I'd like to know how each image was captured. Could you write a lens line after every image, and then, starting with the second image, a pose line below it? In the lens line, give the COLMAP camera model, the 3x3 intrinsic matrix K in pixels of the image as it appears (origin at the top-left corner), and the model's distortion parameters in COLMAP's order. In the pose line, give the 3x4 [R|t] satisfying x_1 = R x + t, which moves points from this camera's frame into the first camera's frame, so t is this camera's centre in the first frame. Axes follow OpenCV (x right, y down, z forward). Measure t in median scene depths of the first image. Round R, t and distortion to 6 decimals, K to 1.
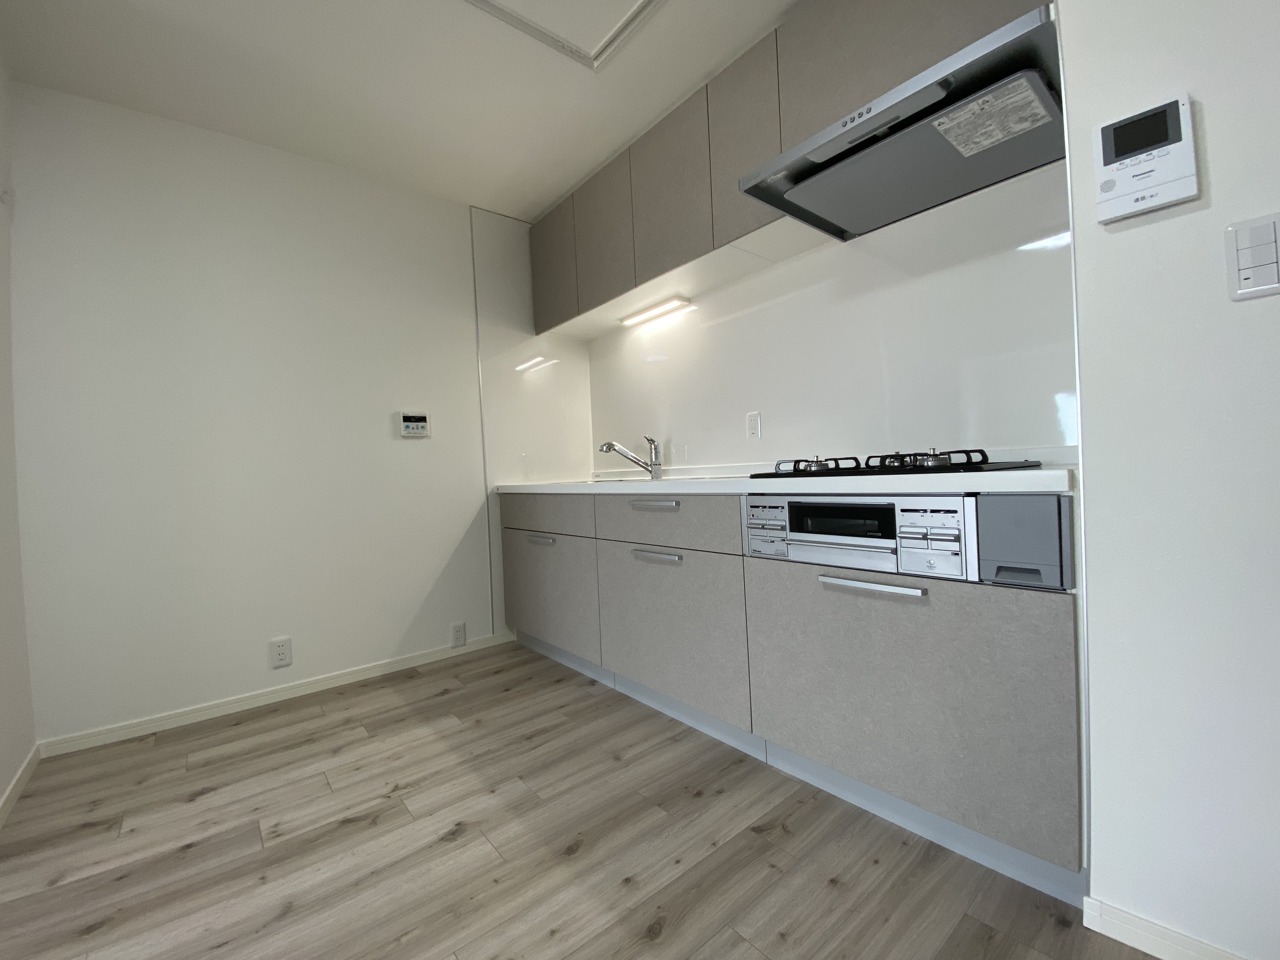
lens RADIAL K [[522.2, 0, 643.0], [0, 522.2, 477.6], [0, 0, 1]] dist [0.012382, -0.017447]
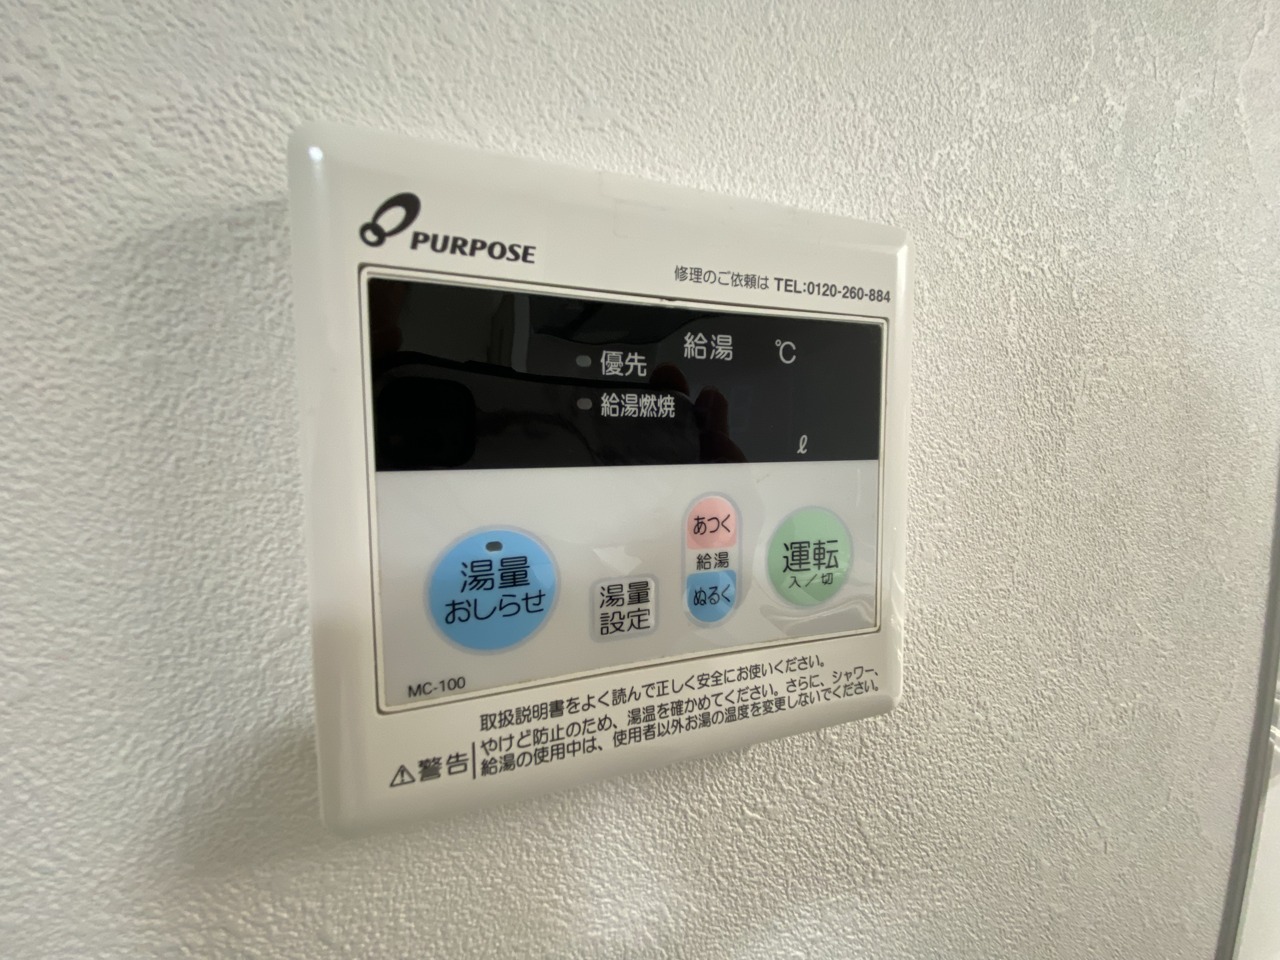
lens RADIAL K [[524.6, 0, 639.6], [0, 524.6, 474.3], [0, 0, 1]] dist [0.020511, -0.018833]
pose [[0.942655, 0.061287, -0.328093, -0.680997], [-0.038662, 0.996430, 0.075052, -0.173478], [0.331522, -0.058063, 0.941659, 1.542527]]
